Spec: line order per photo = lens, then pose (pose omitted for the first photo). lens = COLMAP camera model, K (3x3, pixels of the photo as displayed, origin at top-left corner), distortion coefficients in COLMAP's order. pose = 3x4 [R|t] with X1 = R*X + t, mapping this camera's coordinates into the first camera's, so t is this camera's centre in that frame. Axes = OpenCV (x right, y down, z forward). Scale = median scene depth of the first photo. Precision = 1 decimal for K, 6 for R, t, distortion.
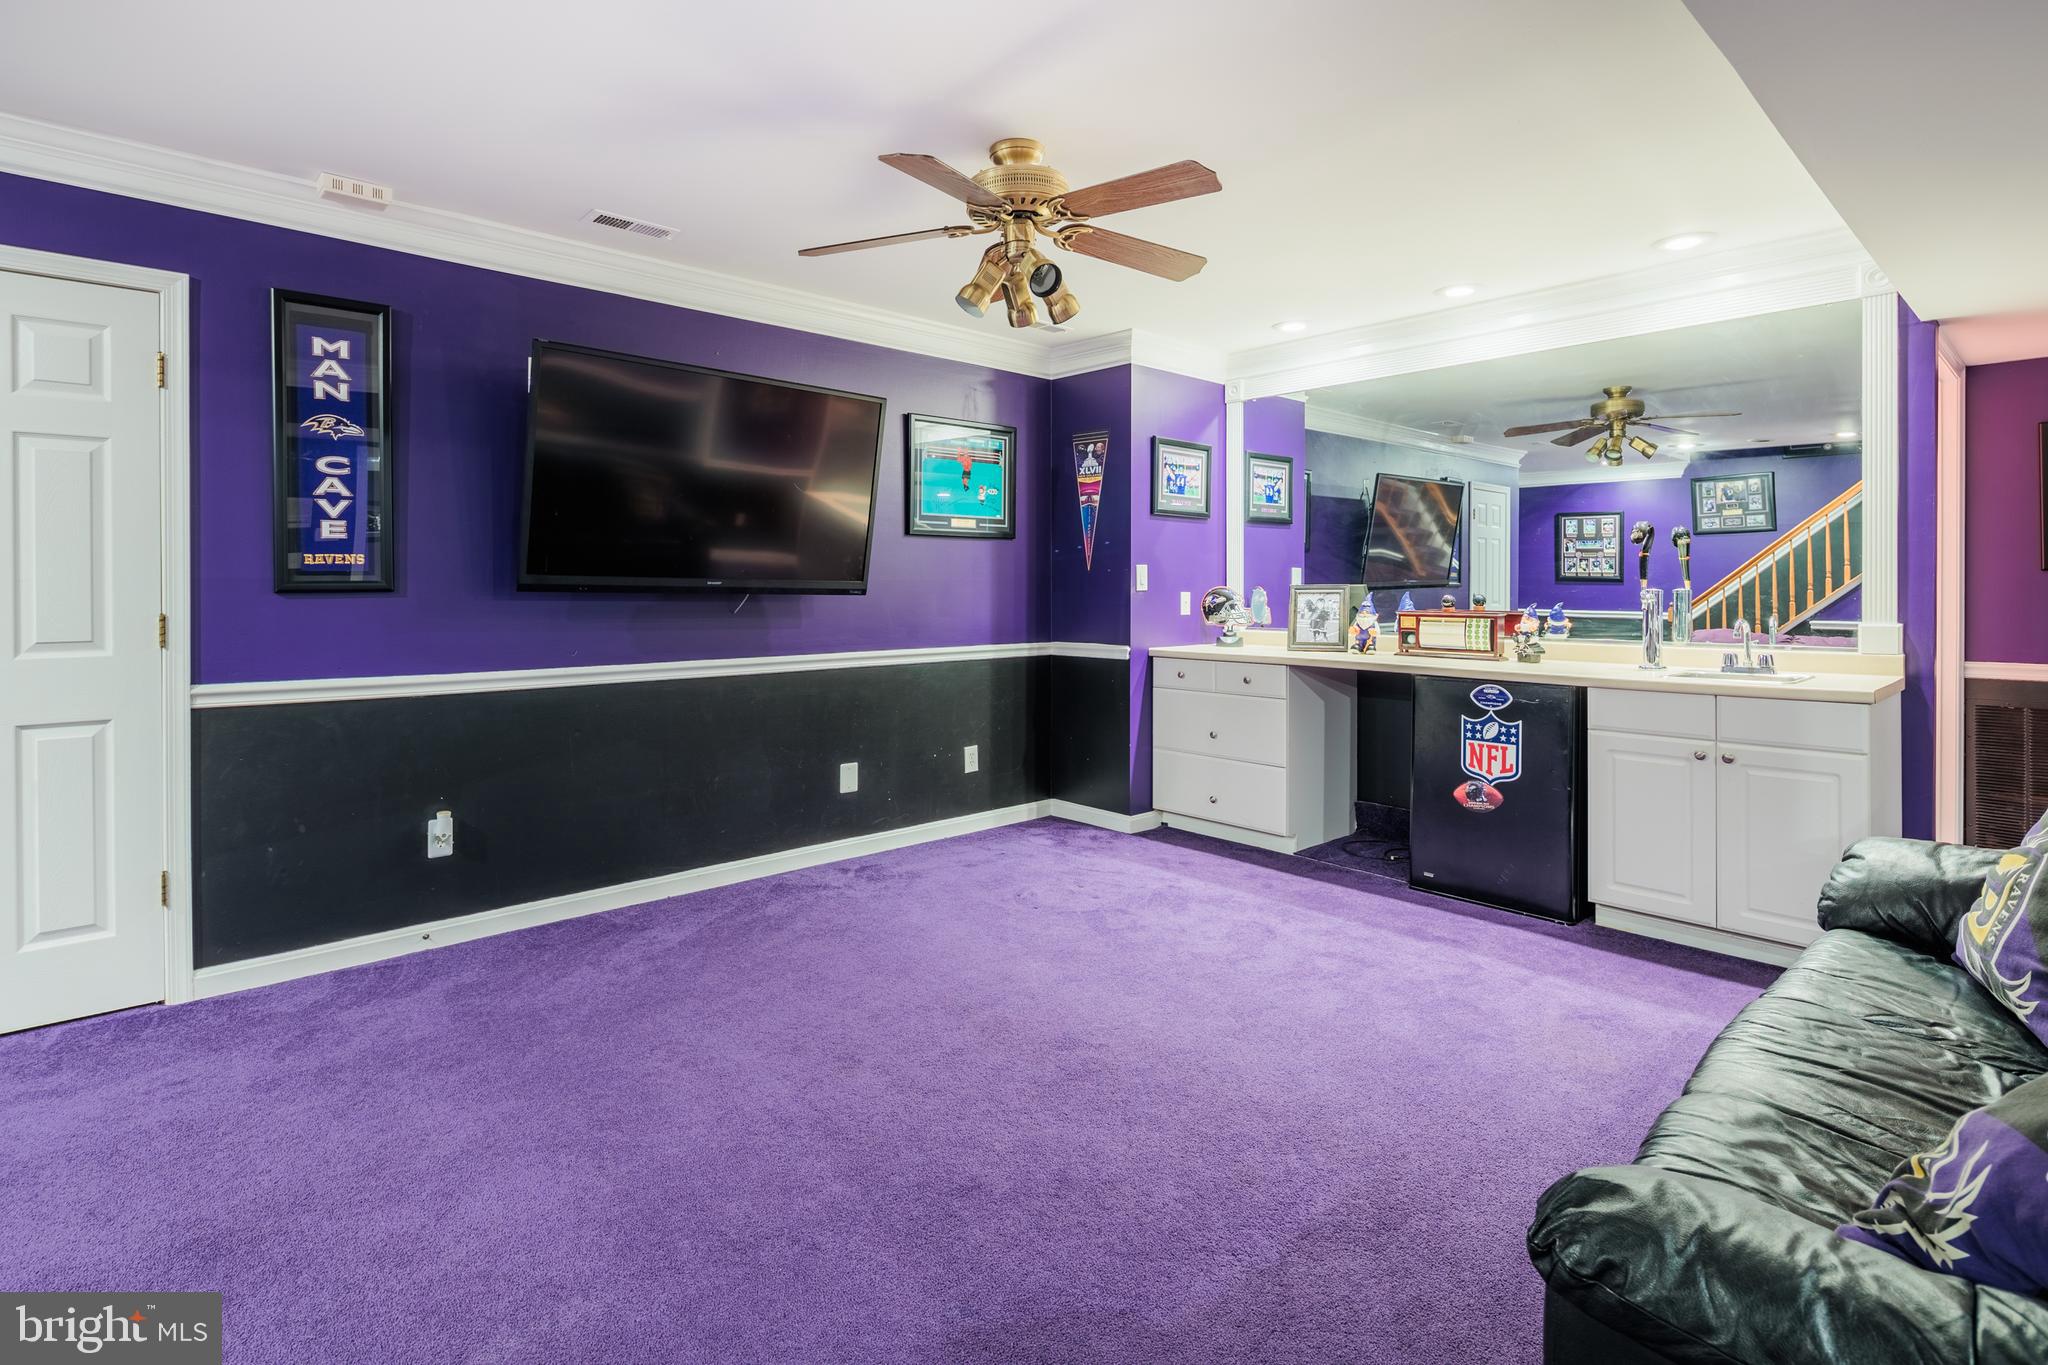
lens RADIAL K [[997.5, 0, 1014.0], [0, 997.5, 589.0], [0, 0, 1]] dist [-0.000070, -0.000460]
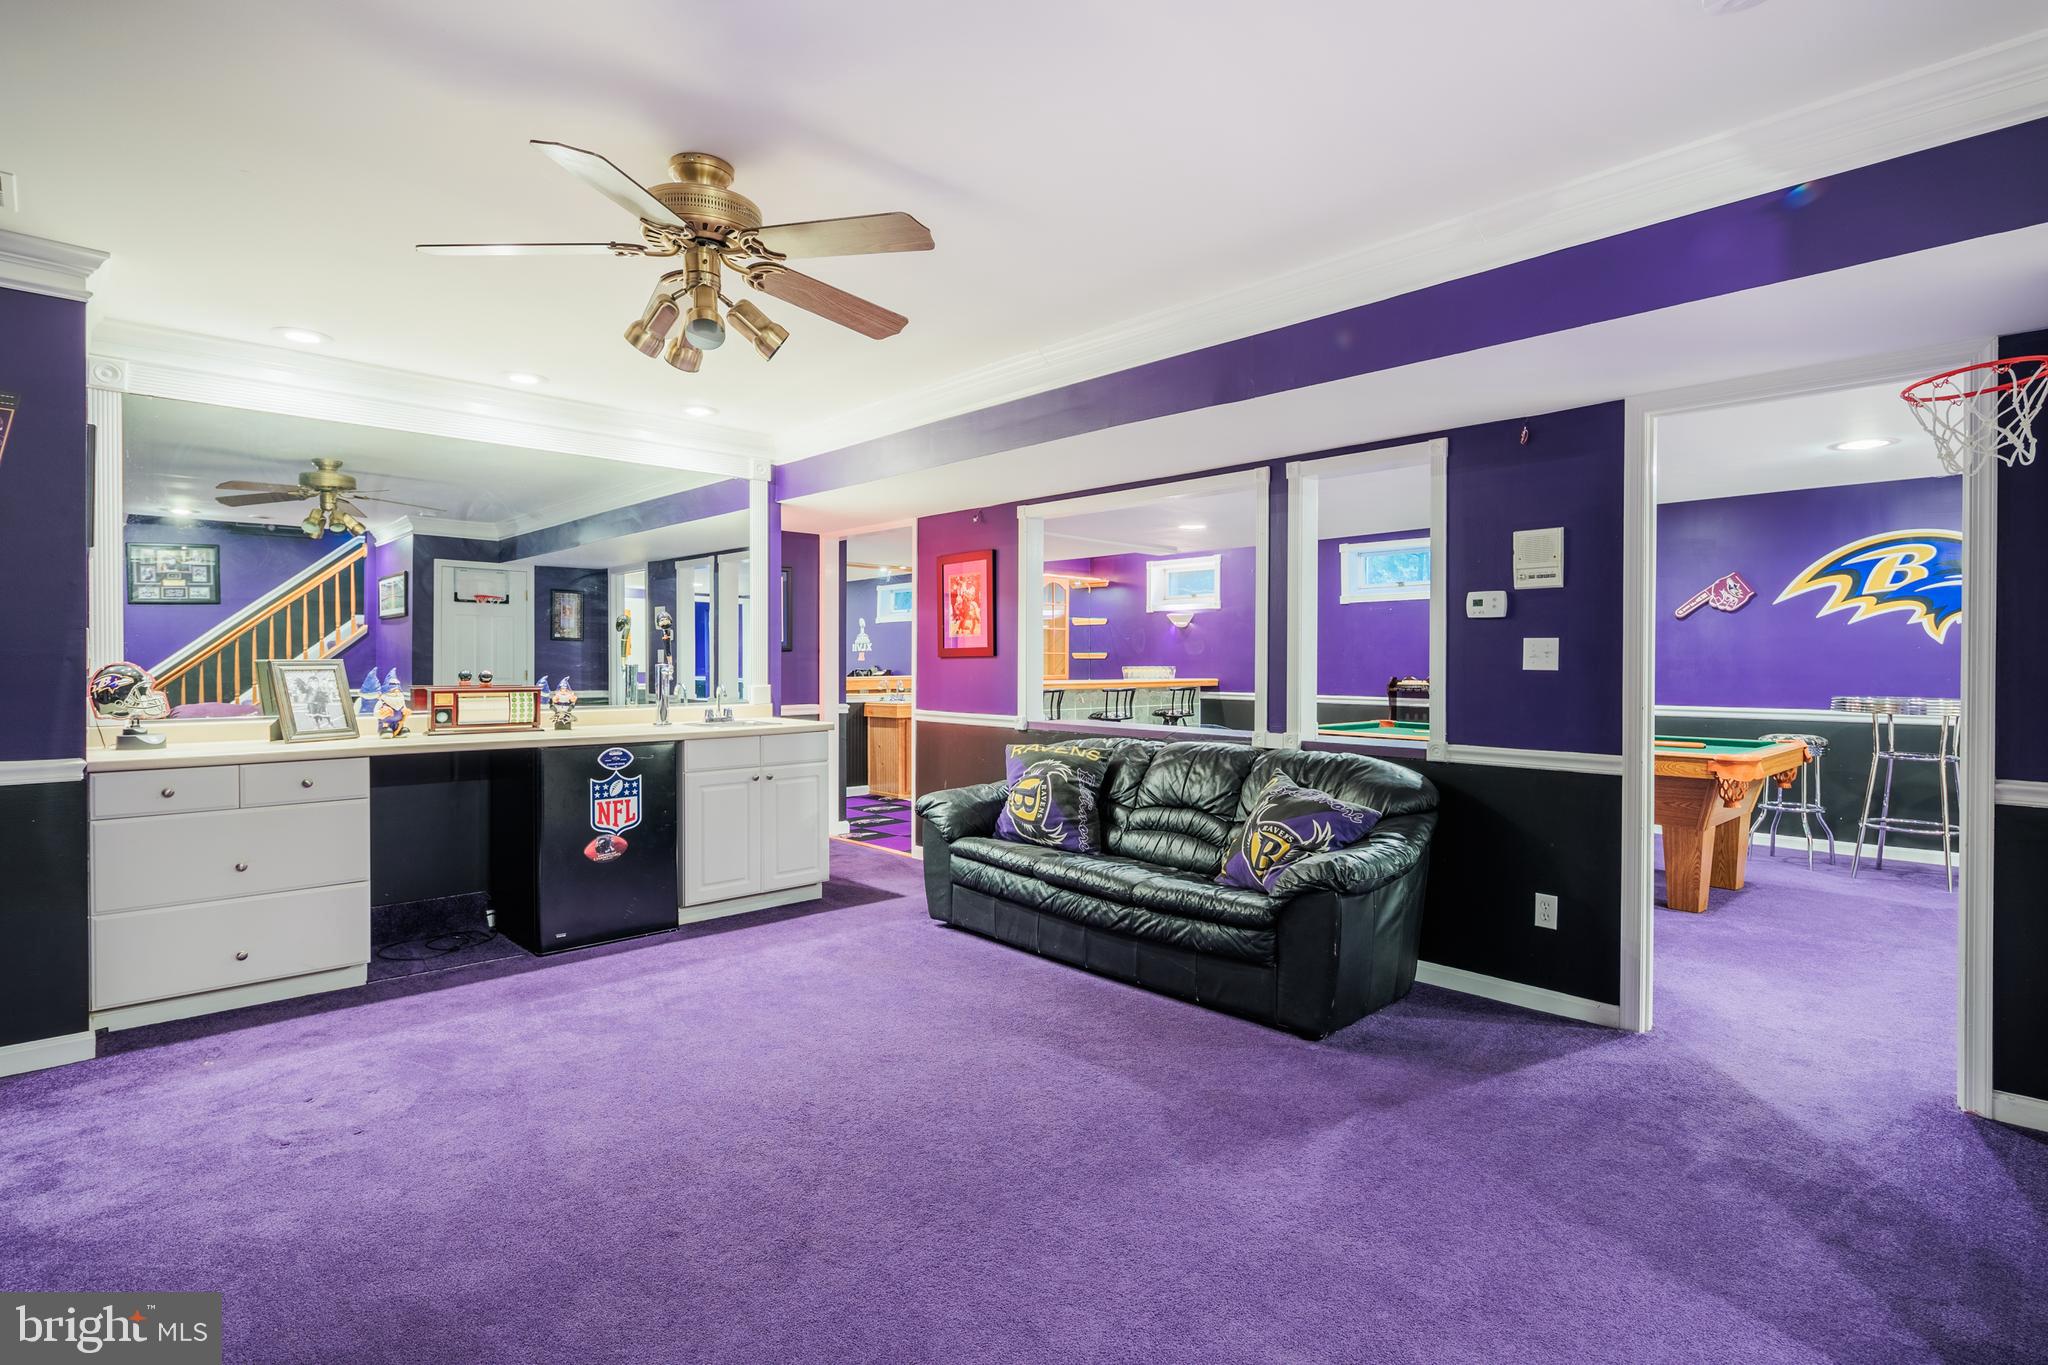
lens RADIAL K [[991.7, 0, 1019.0], [0, 991.7, 665.7], [0, 0, 1]] dist [0.001590, 0.000014]
pose [[-0.025013, -0.005659, 0.999671, -0.667733], [0.001105, 0.999983, 0.005688, -0.004487], [-0.999687, 0.001246, -0.025006, 0.562199]]
